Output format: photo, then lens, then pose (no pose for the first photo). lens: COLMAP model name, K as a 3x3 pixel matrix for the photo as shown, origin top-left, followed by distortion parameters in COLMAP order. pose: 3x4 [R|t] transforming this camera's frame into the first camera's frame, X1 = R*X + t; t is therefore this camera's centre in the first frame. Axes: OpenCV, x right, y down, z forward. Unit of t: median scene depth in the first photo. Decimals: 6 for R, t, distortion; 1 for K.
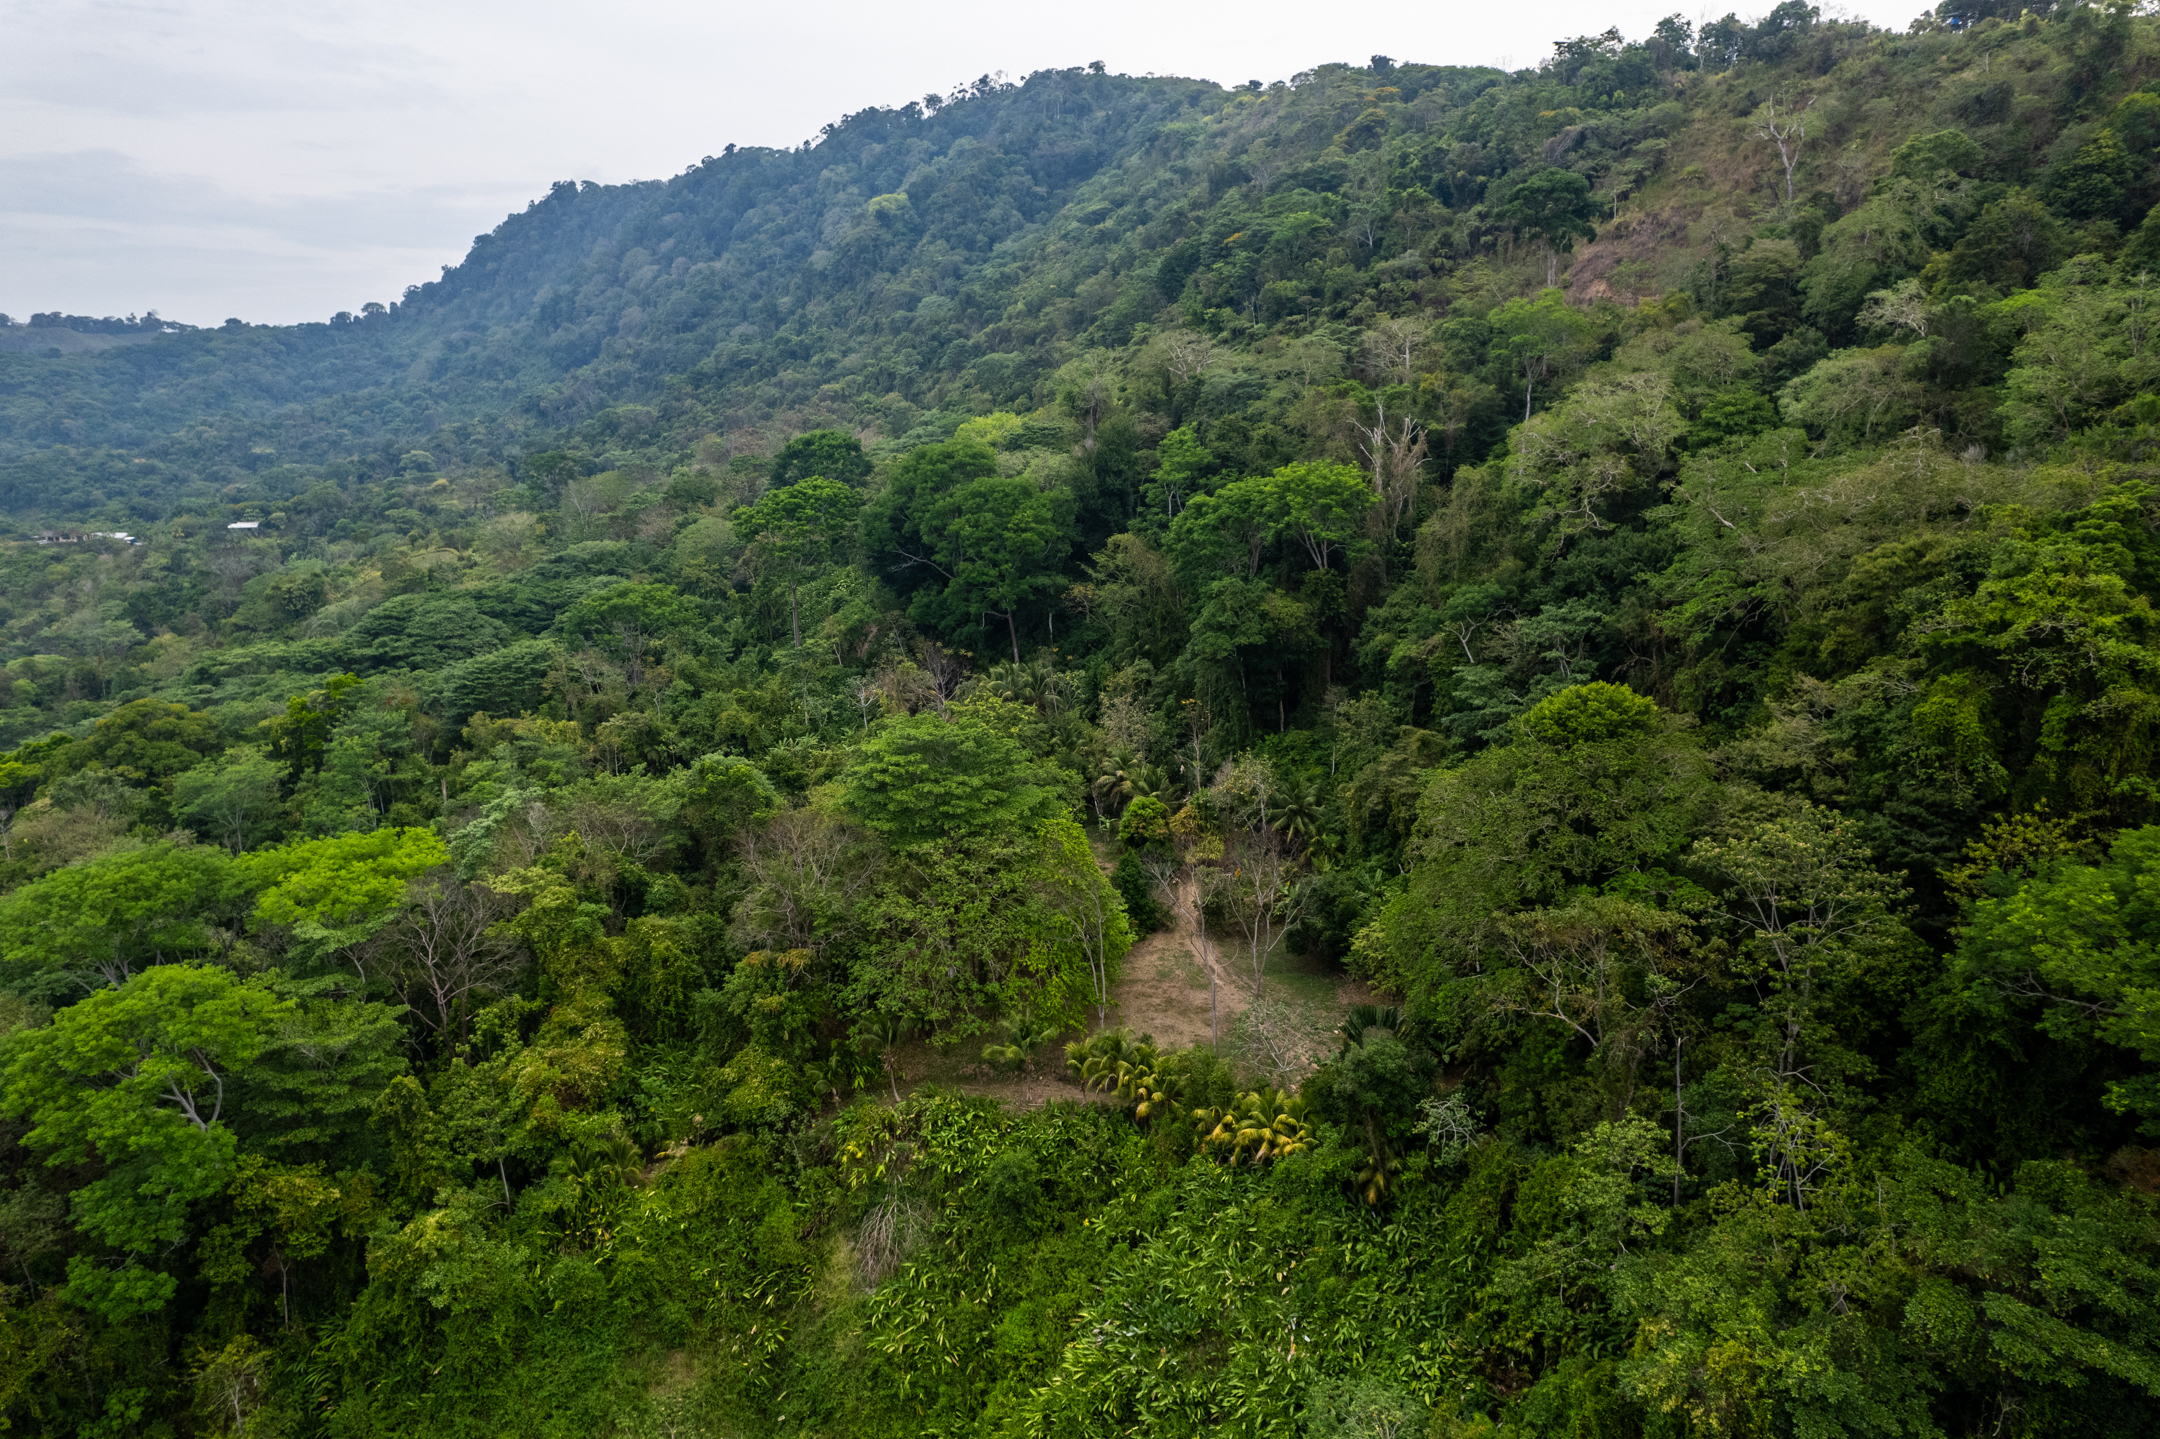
lens RADIAL K [[1381.2, 0, 1076.4], [0, 1381.2, 732.1], [0, 0, 1]] dist [-0.077814, 0.071398]
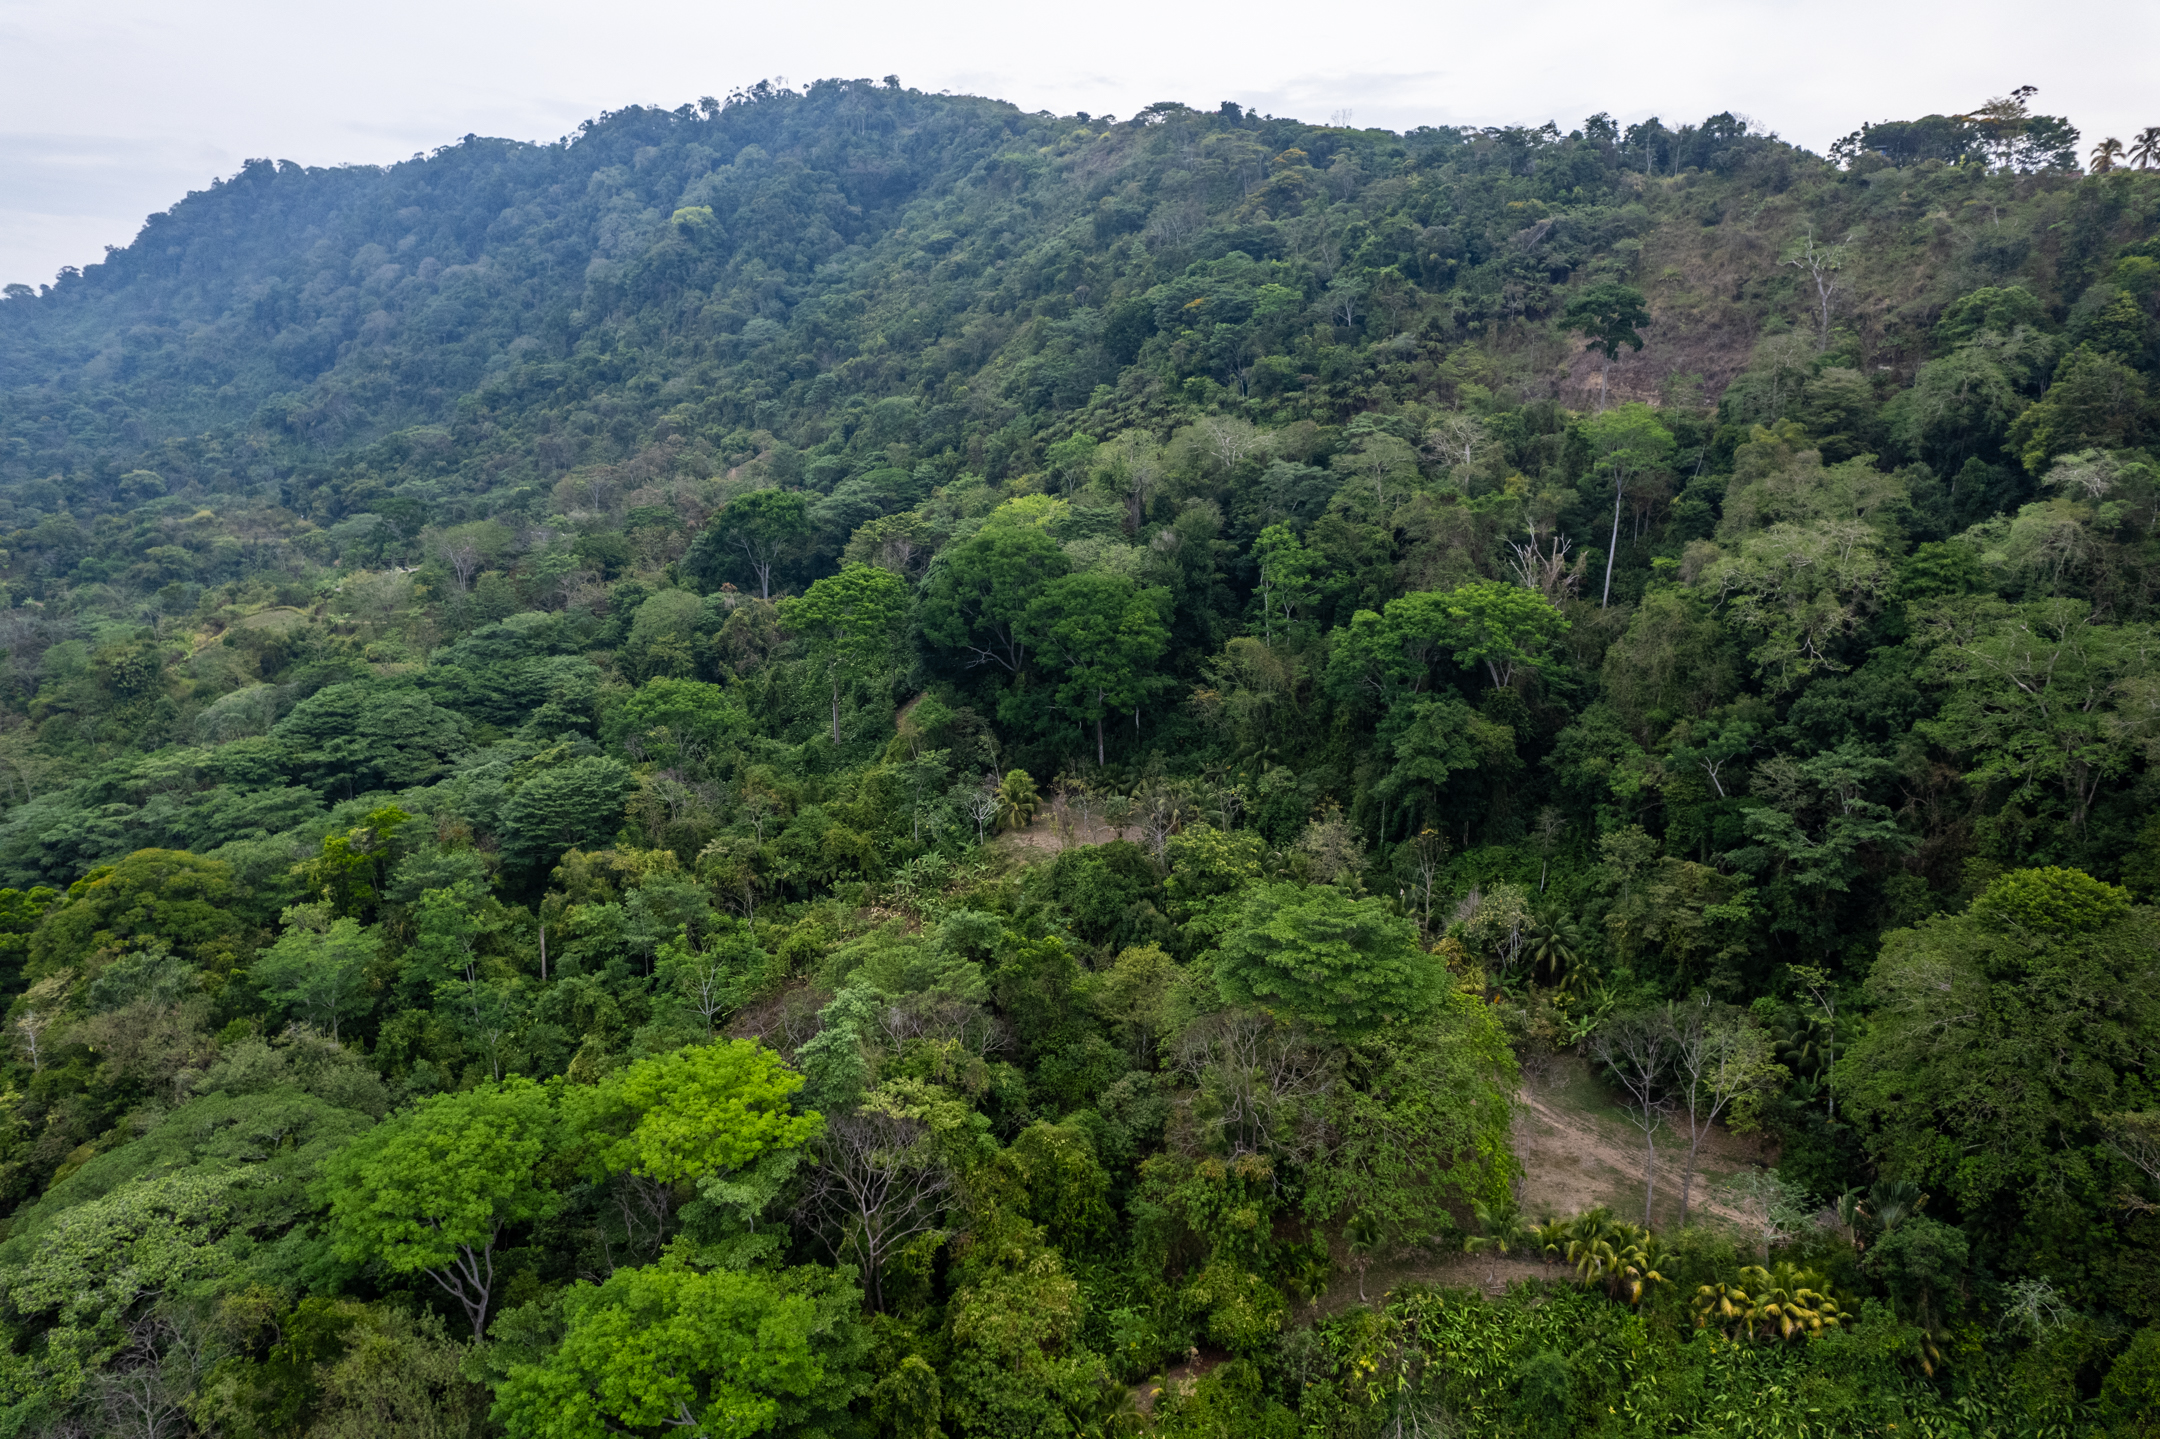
lens RADIAL K [[1378.1, 0, 1075.4], [0, 1378.1, 734.1], [0, 0, 1]] dist [-0.078223, 0.072726]
pose [[0.978018, -0.034487, 0.205649, -0.205579], [0.033361, 0.999403, 0.008943, -0.060879], [-0.205834, -0.001886, 0.978585, 0.033432]]
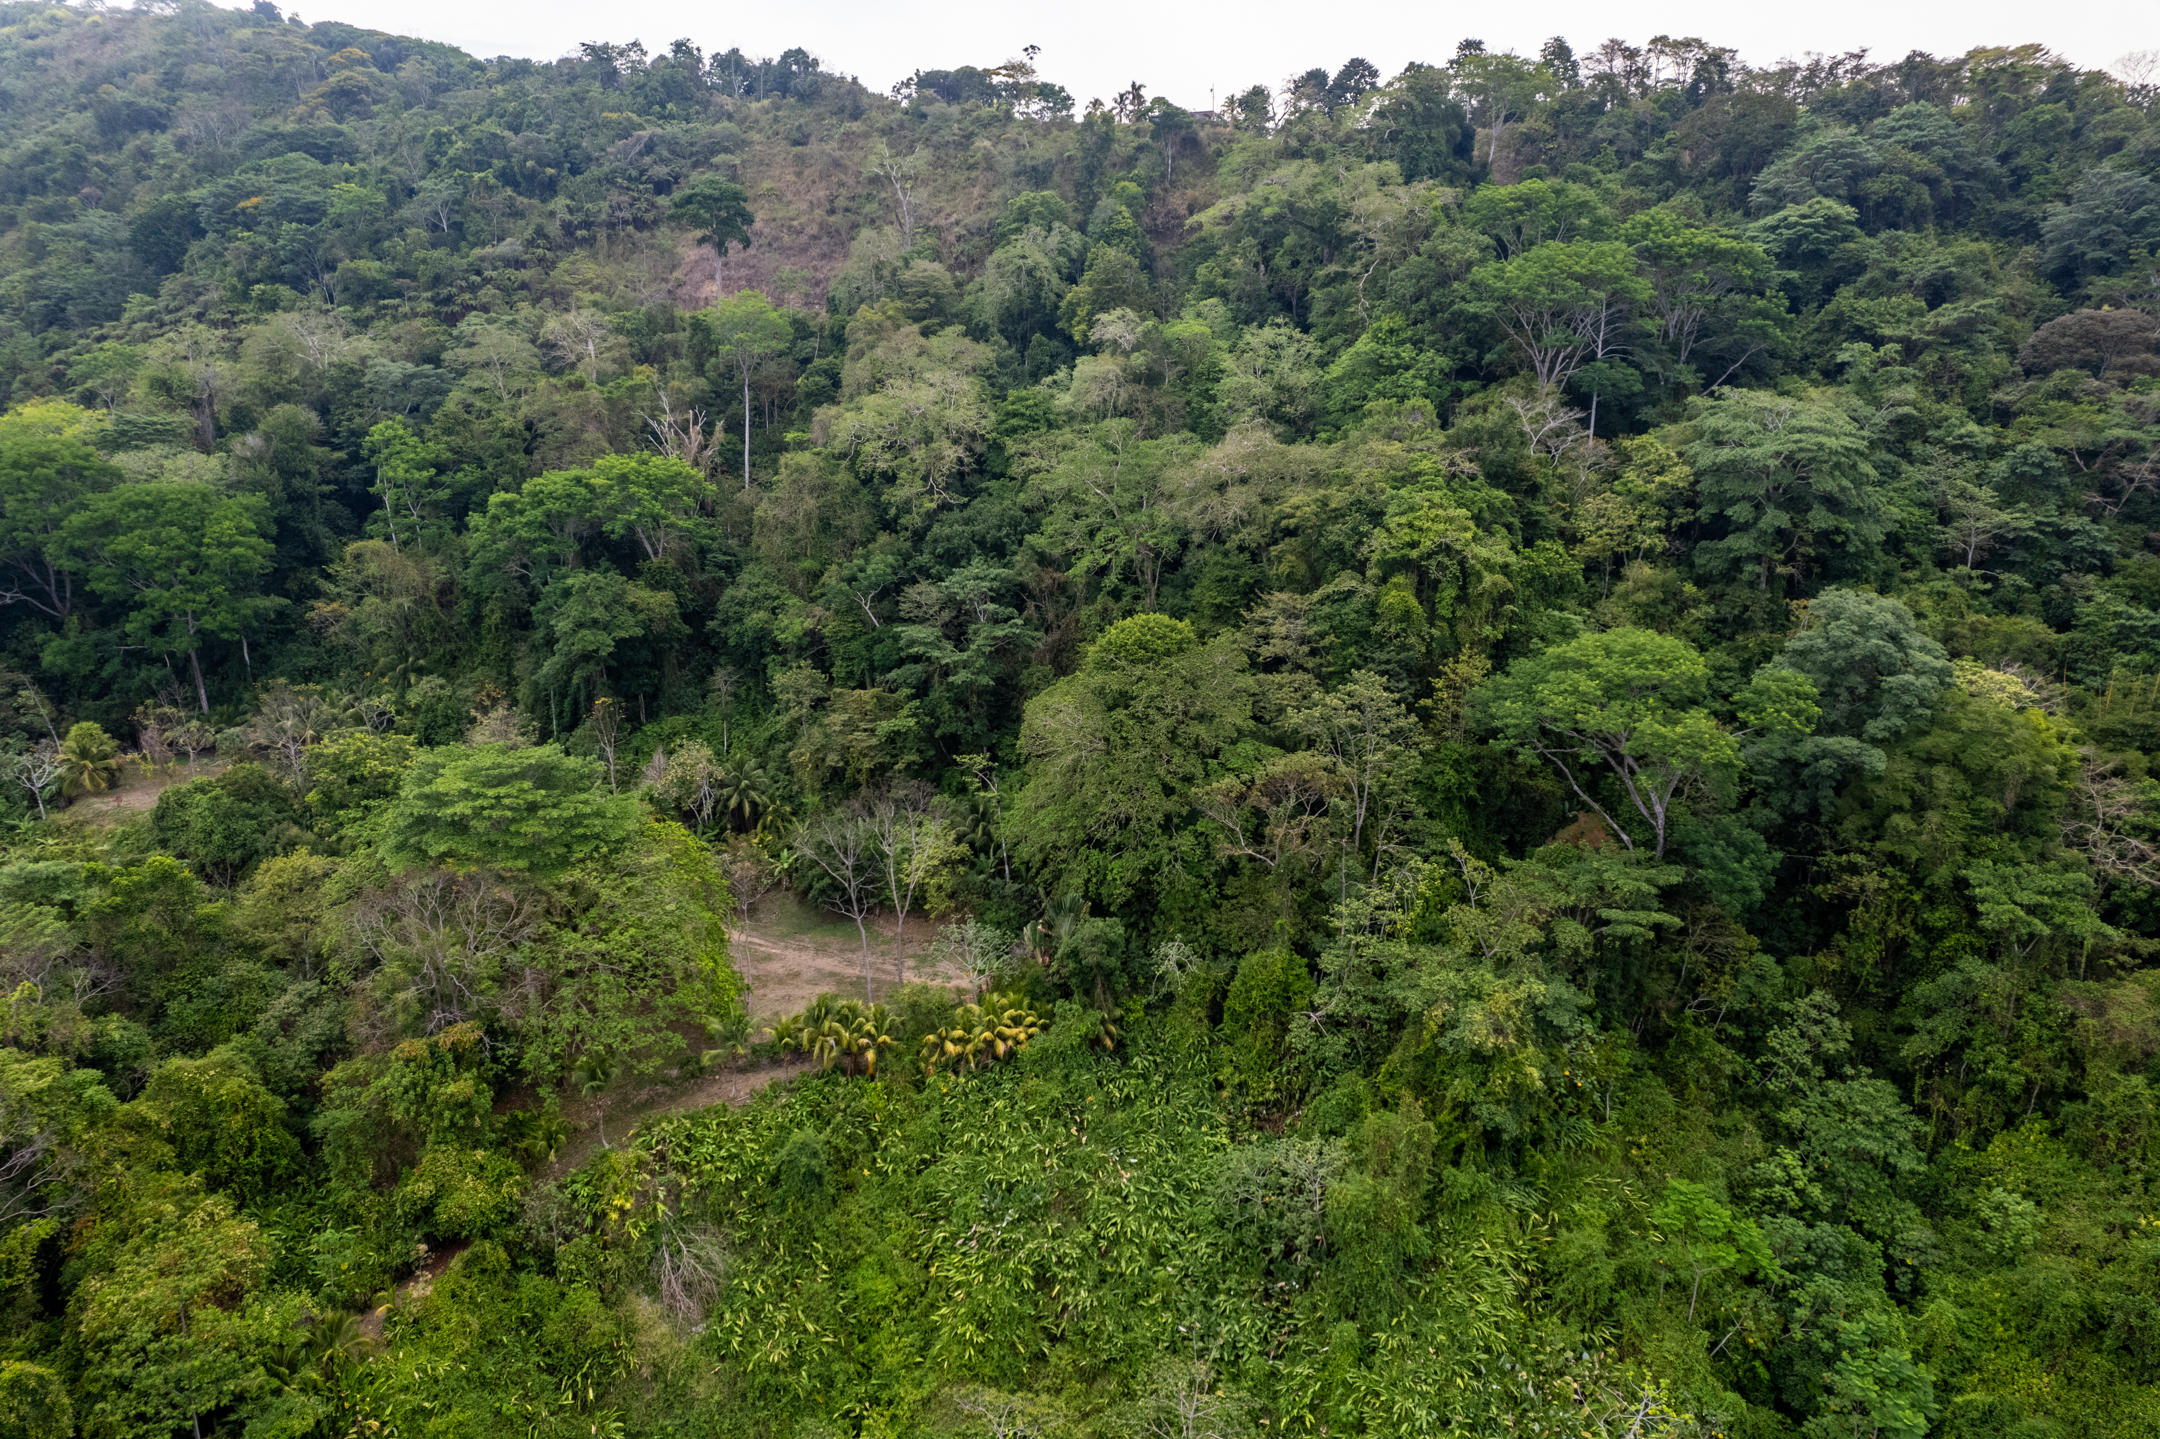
lens RADIAL K [[1378.1, 0, 1075.4], [0, 1378.1, 734.1], [0, 0, 1]] dist [-0.078223, 0.072726]
pose [[0.686710, -0.161461, 0.708774, -0.205507], [0.154657, 0.985149, 0.074579, -0.010611], [-0.710290, 0.058403, 0.701483, 0.044123]]
